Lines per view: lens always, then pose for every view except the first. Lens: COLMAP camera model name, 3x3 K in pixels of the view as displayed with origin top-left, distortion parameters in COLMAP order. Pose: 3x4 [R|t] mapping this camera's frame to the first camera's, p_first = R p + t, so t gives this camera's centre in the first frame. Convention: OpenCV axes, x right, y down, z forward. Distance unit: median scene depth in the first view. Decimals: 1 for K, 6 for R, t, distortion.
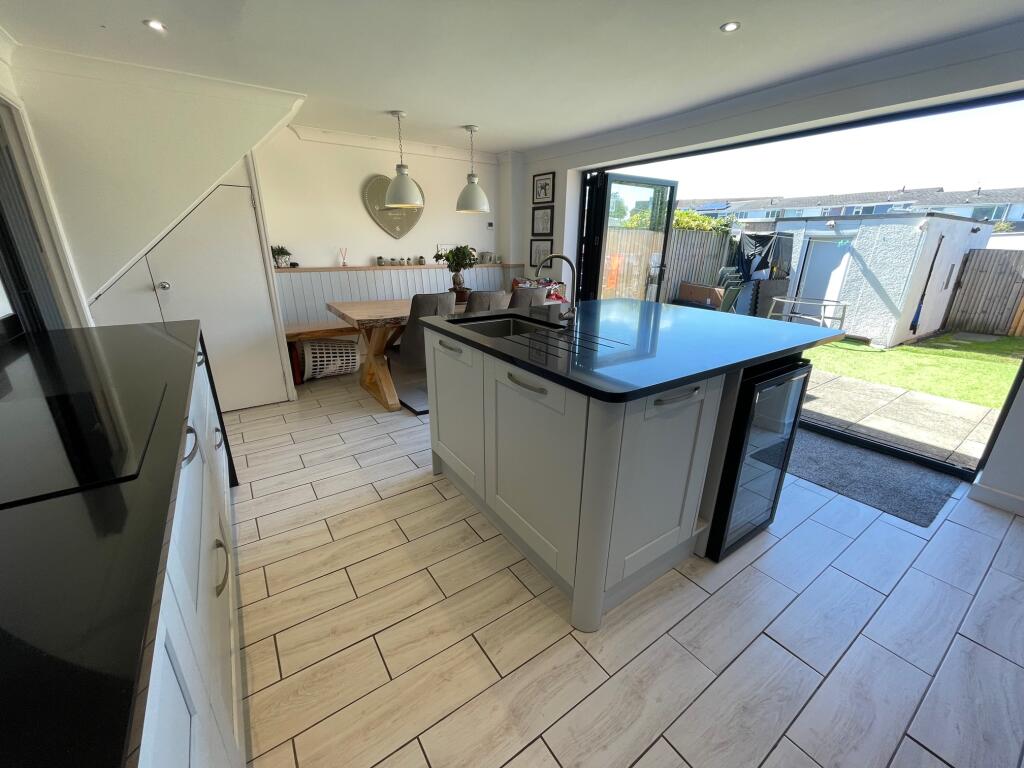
lens RADIAL K [[411.8, 0, 512.0], [0, 411.8, 384.0], [0, 0, 1]] dist [-0.000297, -0.000104]
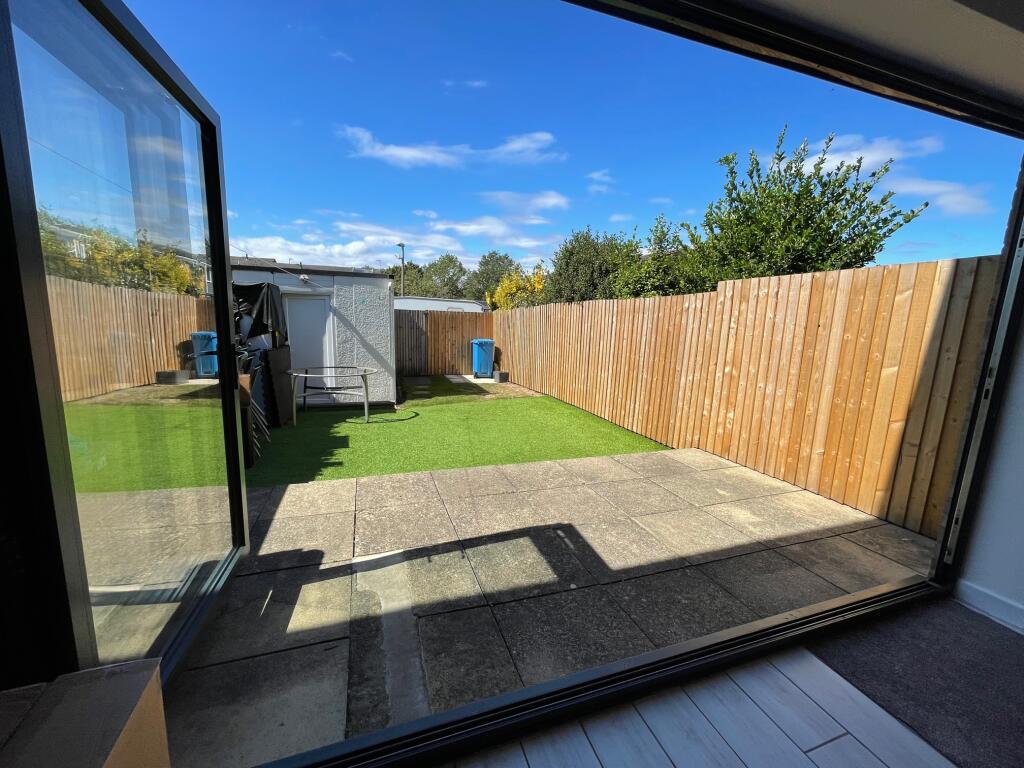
lens RADIAL K [[411.8, 0, 512.0], [0, 411.8, 384.0], [0, 0, 1]] dist [-0.000297, -0.000104]
pose [[0.268736, -0.160194, 0.949799, 0.097741], [0.284688, 0.955229, 0.080560, -0.229477], [-0.920181, 0.248747, 0.302309, 0.718692]]
